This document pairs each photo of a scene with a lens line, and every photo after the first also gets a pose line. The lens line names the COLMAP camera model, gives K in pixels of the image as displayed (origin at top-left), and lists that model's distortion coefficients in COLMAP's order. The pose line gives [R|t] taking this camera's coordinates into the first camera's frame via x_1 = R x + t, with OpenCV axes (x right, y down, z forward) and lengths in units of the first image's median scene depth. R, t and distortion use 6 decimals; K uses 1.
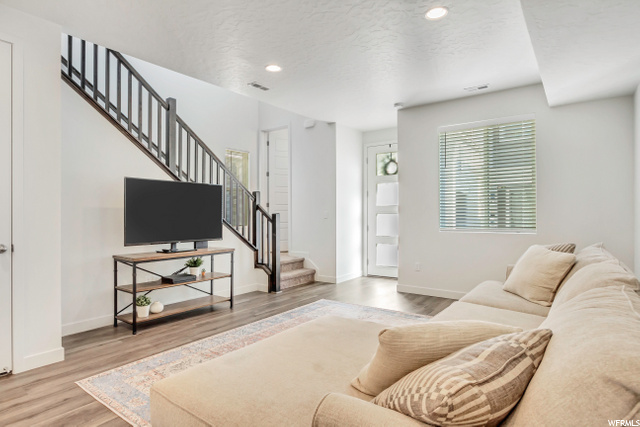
lens RADIAL K [[354.8, 0, 320.0], [0, 354.8, 213.5], [0, 0, 1]] dist [-0.000622, 0.000101]
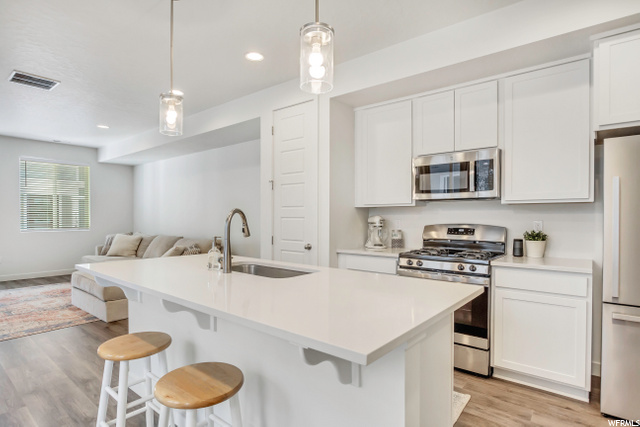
lens RADIAL K [[347.5, 0, 326.4], [0, 347.5, 222.1], [0, 0, 1]] dist [-0.002805, -0.000755]
pose [[0.049975, -0.013753, 0.998656, -1.042432], [-0.003432, 0.999897, 0.013942, -0.012193], [-0.998745, -0.004124, 0.049923, -0.281758]]
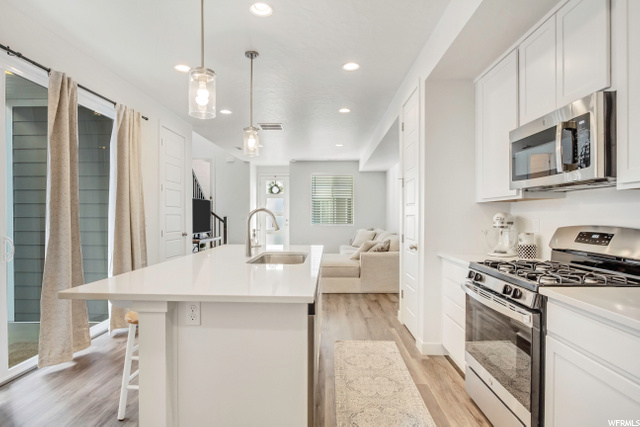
lens RADIAL K [[353.3, 0, 315.2], [0, 353.3, 217.5], [0, 0, 1]] dist [-0.000143, 0.000289]
pose [[0.830514, -0.001010, 0.556997, -0.826317], [-0.003841, 0.999964, 0.007540, -0.011594], [-0.556985, -0.008401, 0.830480, -0.726863]]
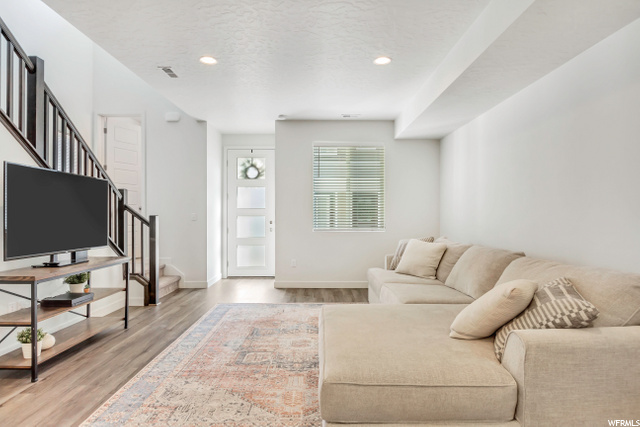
lens RADIAL K [[353.3, 0, 315.2], [0, 353.3, 217.5], [0, 0, 1]] dist [-0.000143, 0.000289]
pose [[0.807987, 0.002324, 0.589196, -0.373818], [-0.004648, 0.999986, 0.002429, 0.002065], [-0.589182, -0.004702, 0.807987, 0.065218]]
